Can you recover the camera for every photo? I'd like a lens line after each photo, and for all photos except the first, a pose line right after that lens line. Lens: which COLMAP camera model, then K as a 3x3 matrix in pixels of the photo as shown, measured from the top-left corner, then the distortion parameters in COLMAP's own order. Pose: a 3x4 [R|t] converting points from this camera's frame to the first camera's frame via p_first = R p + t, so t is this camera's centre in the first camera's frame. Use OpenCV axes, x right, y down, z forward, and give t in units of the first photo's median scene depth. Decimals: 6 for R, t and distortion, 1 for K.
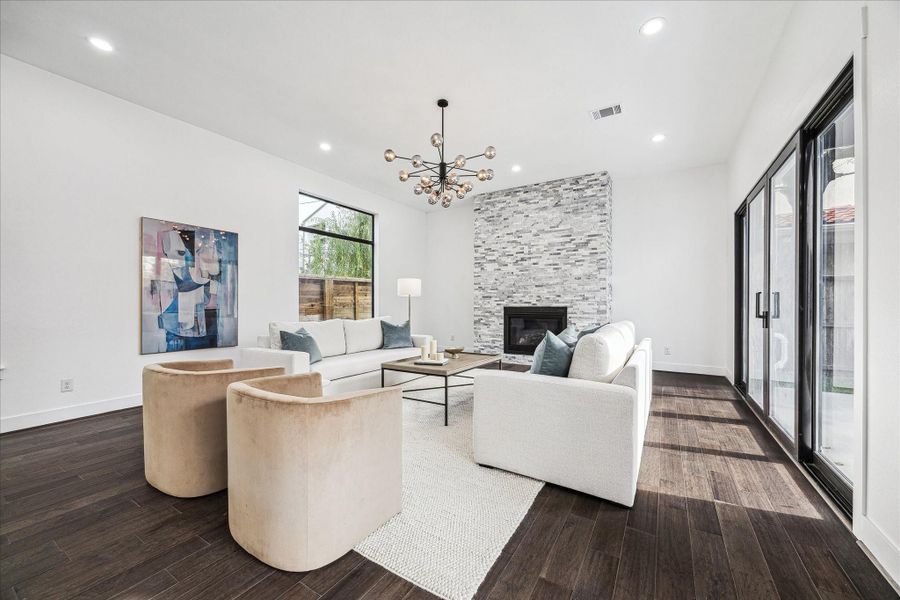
lens RADIAL K [[346.4, 0, 450.7], [0, 346.4, 304.6], [0, 0, 1]] dist [-0.000531, -0.000069]
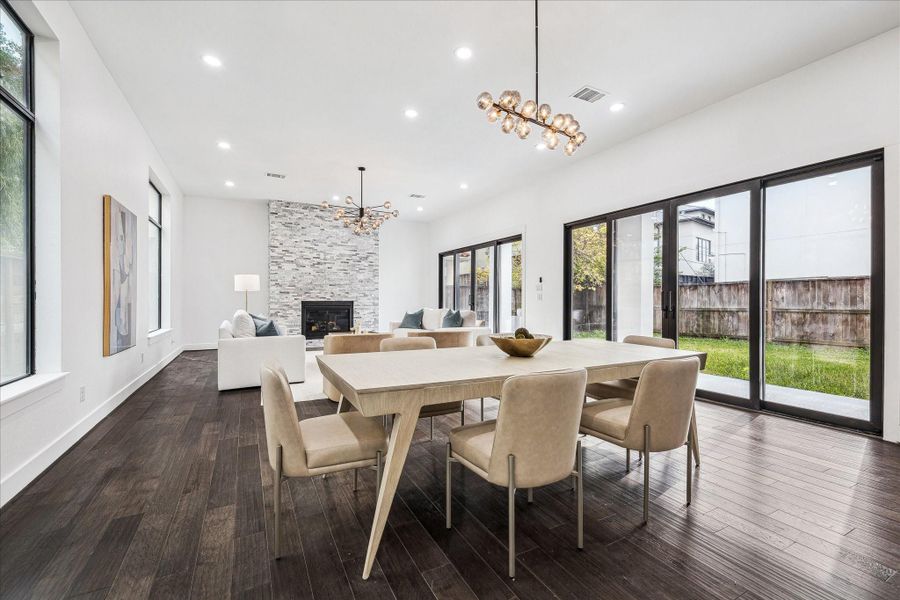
lens RADIAL K [[387.3, 0, 449.4], [0, 387.3, 303.0], [0, 0, 1]] dist [0.005791, 0.000140]
pose [[0.508386, -0.004478, 0.861118, -0.816071], [-0.004115, 0.999962, 0.007630, 0.000646], [-0.861120, -0.007423, 0.508348, -0.133909]]
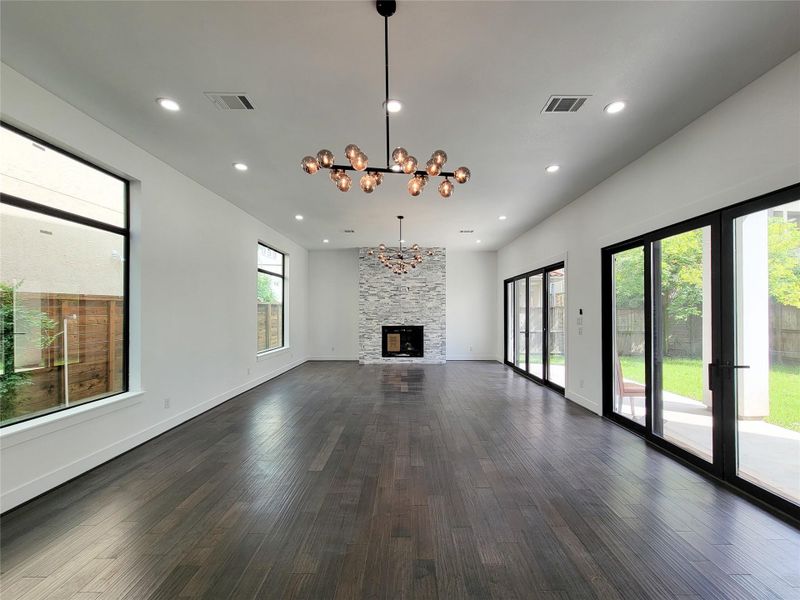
lens RADIAL K [[328.0, 0, 403.2], [0, 328.0, 307.9], [0, 0, 1]] dist [-0.000272, -0.000083]
pose [[0.853827, 0.006530, 0.520516, -0.553684], [0.000818, 0.999903, -0.013886, -0.056556], [-0.520557, 0.012282, 0.853739, -0.276905]]
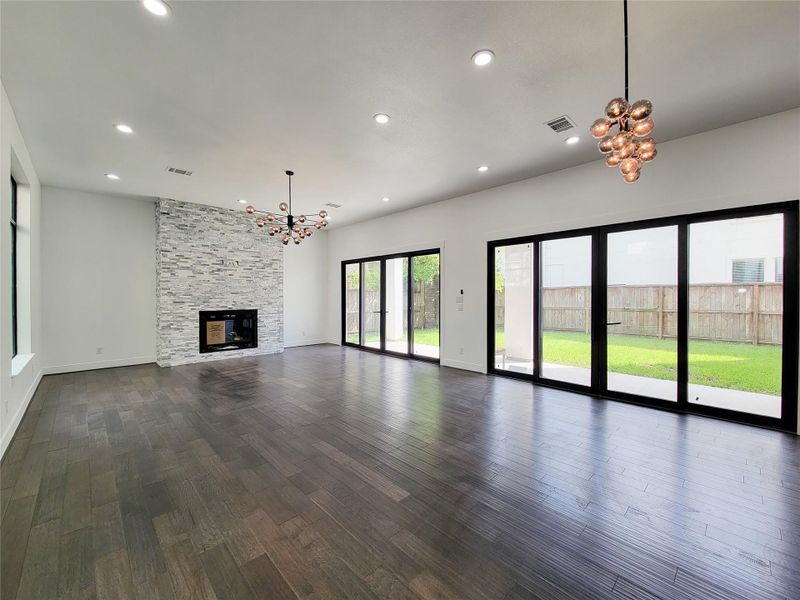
lens RADIAL K [[333.3, 0, 400.0], [0, 333.3, 300.0], [0, 0, 1]] dist [-0.001219, -0.000530]
pose [[0.255821, -0.012106, 0.966648, -0.773511], [0.000730, 0.999924, 0.012330, -0.045940], [-0.966724, -0.002448, 0.255811, 0.128983]]
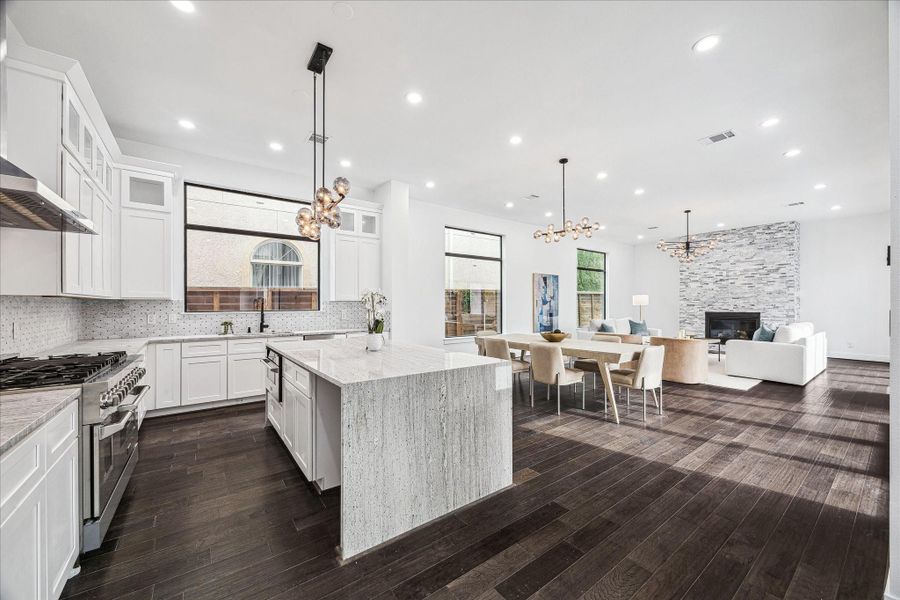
lens RADIAL K [[340.6, 0, 454.6], [0, 340.6, 306.0], [0, 0, 1]] dist [-0.000537, -0.000120]
pose [[0.932820, 0.000784, -0.360343, -0.354859], [-0.000477, 0.999999, 0.000941, -0.022502], [0.360343, -0.000705, 0.932820, -0.820679]]
